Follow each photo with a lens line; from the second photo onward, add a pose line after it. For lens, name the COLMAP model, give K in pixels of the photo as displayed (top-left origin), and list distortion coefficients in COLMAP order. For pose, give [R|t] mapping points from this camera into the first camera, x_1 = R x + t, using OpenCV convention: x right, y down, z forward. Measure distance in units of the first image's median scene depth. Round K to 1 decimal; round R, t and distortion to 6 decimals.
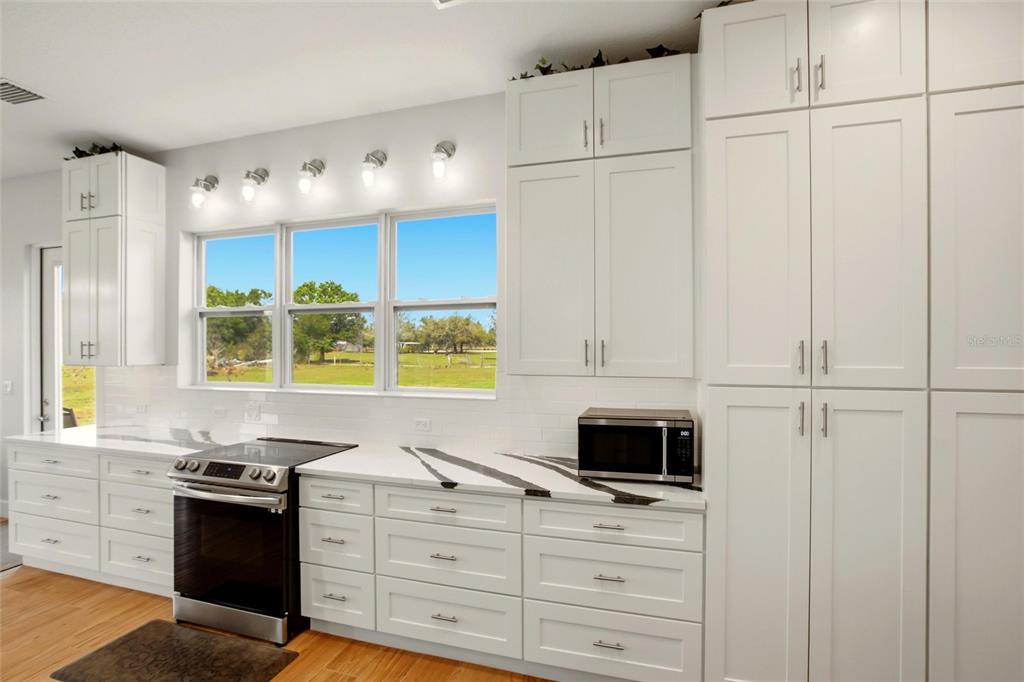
lens RADIAL K [[513.7, 0, 512.0], [0, 513.7, 341.0], [0, 0, 1]] dist [-0.046336, 0.025685]
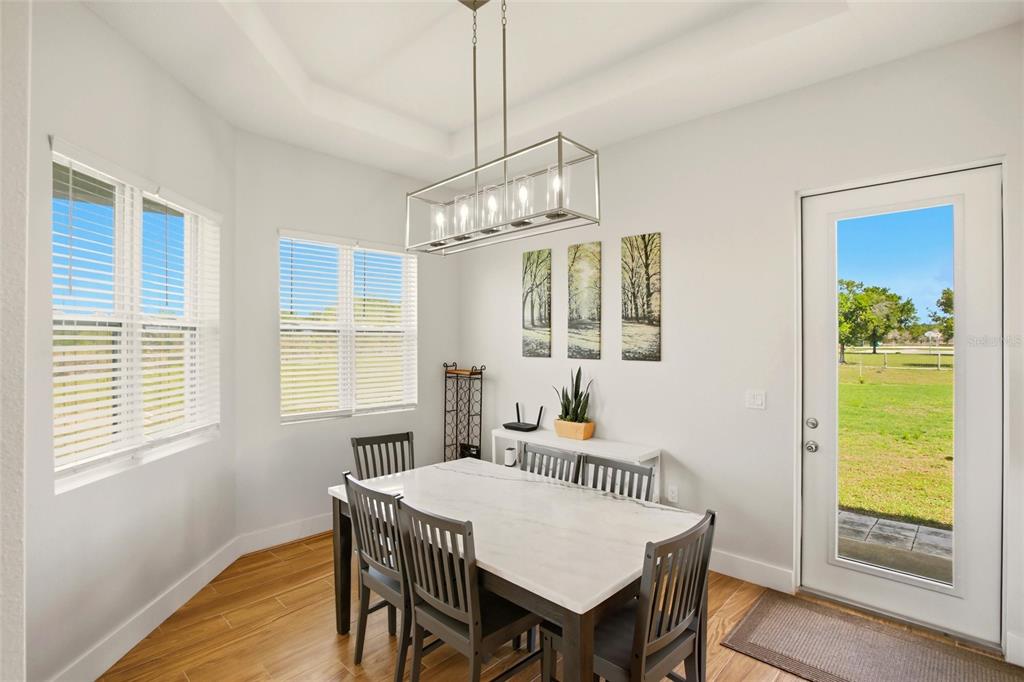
lens RADIAL K [[513.7, 0, 512.0], [0, 513.7, 341.0], [0, 0, 1]] dist [-0.046336, 0.025685]
pose [[0.905927, 0.002675, -0.423426, -1.769778], [0.002000, 0.999942, 0.010597, 0.004876], [0.423429, -0.010447, 0.905869, 0.384501]]
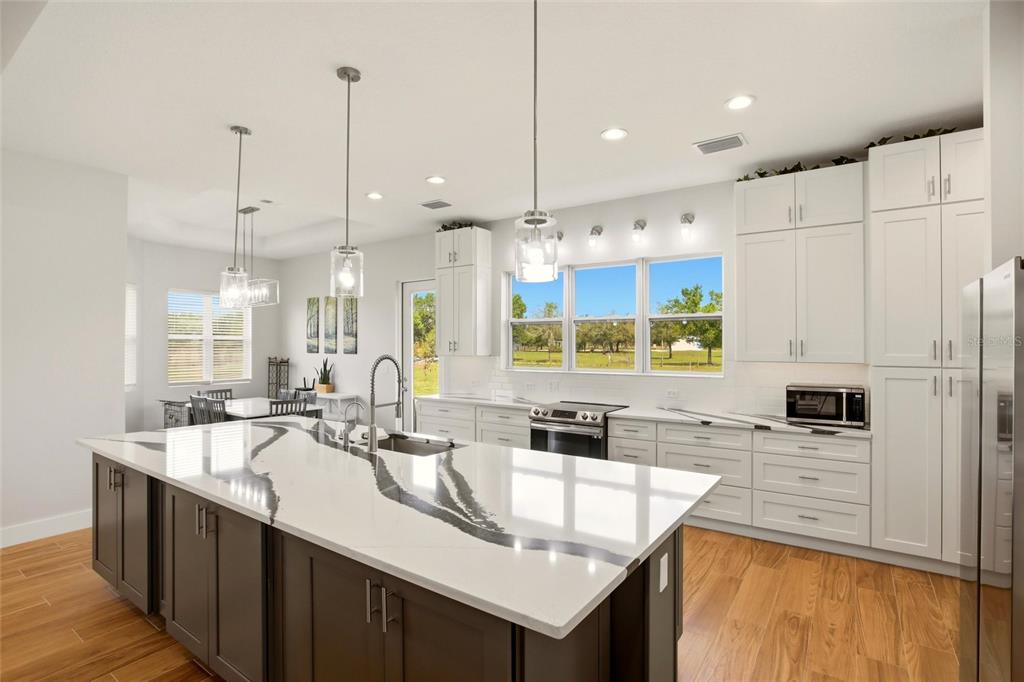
lens RADIAL K [[513.7, 0, 512.0], [0, 513.7, 341.0], [0, 0, 1]] dist [-0.046336, 0.025685]
pose [[0.956356, -0.001389, -0.292202, -0.228078], [0.001953, 0.999997, 0.001638, -0.003135], [0.292198, -0.002138, 0.956355, -0.795811]]
